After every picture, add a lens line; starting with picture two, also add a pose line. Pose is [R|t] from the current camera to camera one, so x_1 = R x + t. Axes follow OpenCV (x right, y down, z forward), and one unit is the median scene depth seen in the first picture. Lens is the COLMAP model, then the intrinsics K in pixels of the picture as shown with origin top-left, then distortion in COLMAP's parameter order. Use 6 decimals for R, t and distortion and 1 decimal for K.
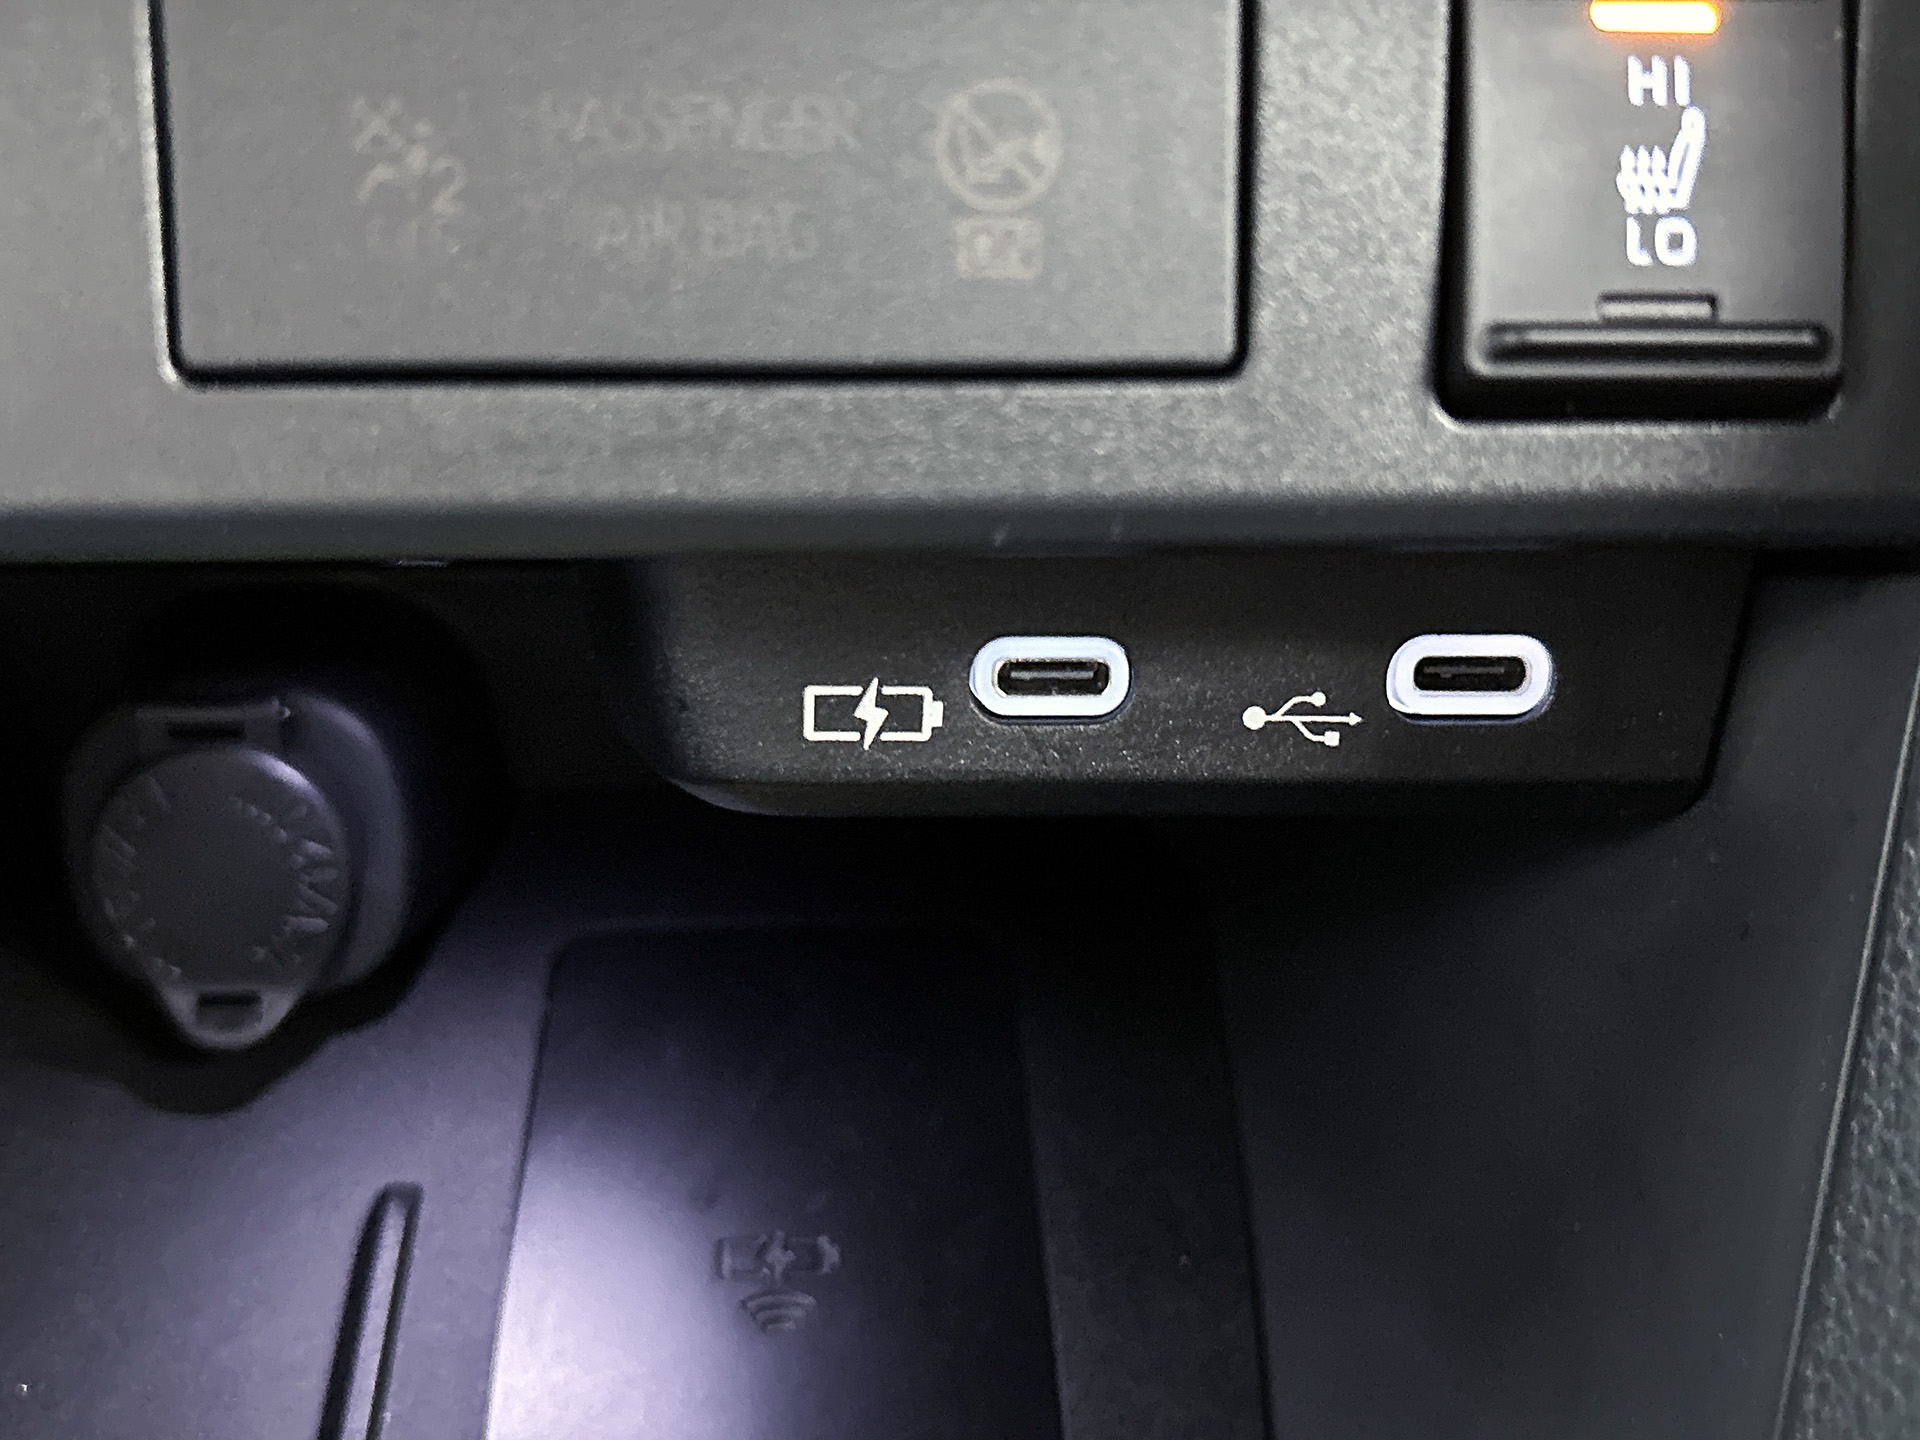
lens RADIAL K [[2134.9, 0, 962.9], [0, 2134.9, 732.5], [0, 0, 1]] dist [0.123990, -0.429192]
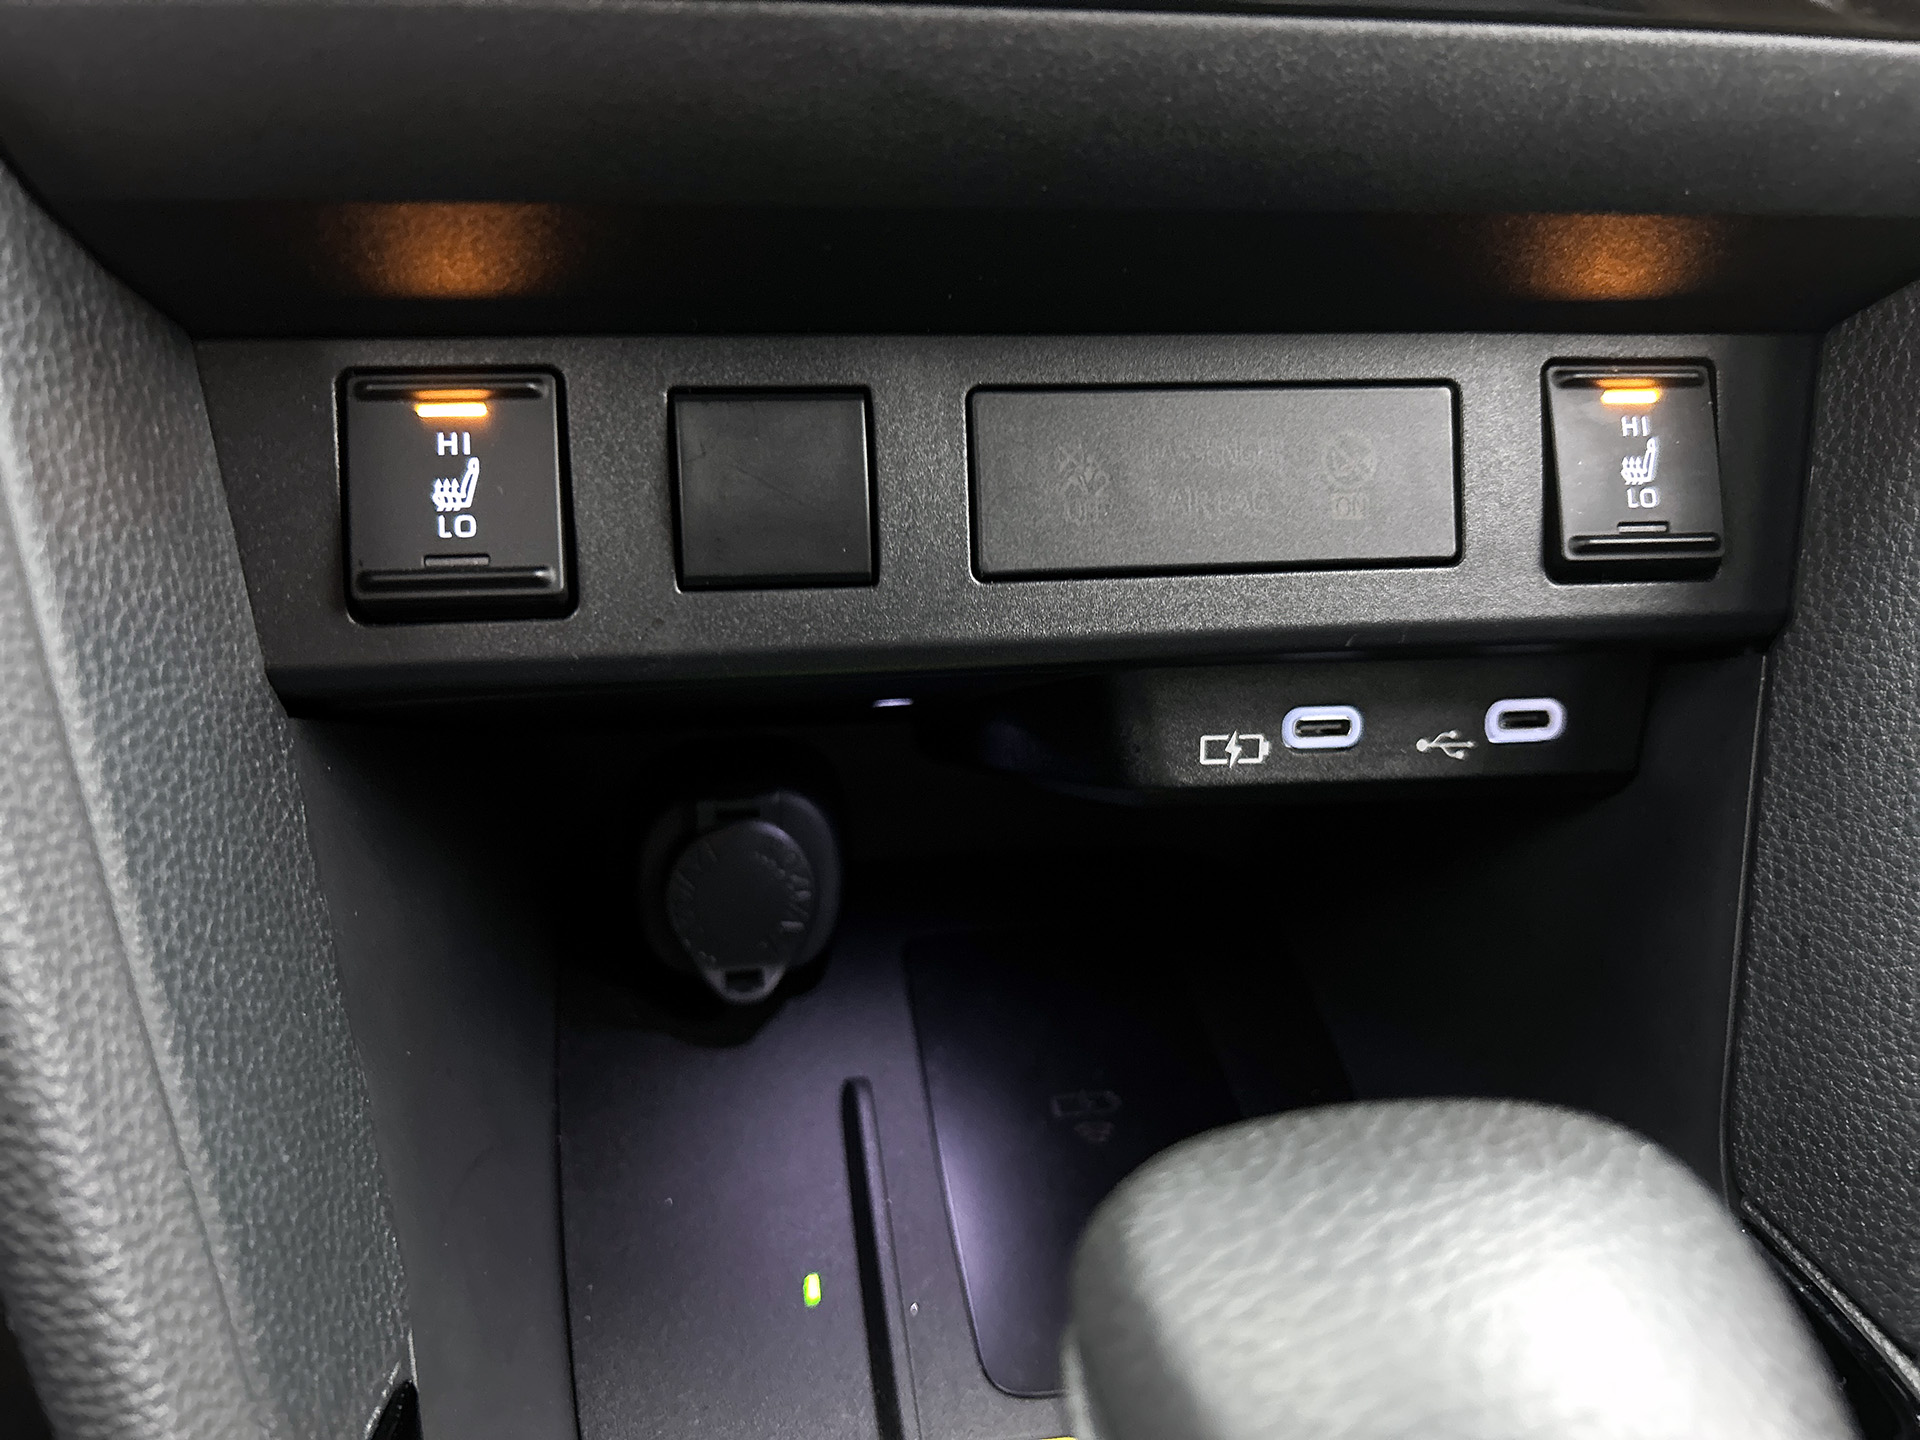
lens RADIAL K [[1541.1, 0, 972.6], [0, 1541.1, 711.2], [0, 0, 1]] dist [0.082448, -0.271084]
pose [[0.994386, -0.036406, 0.099354, -0.419289], [0.048703, 0.991048, -0.124303, 0.120389], [-0.093939, 0.128444, 0.987258, -0.370309]]
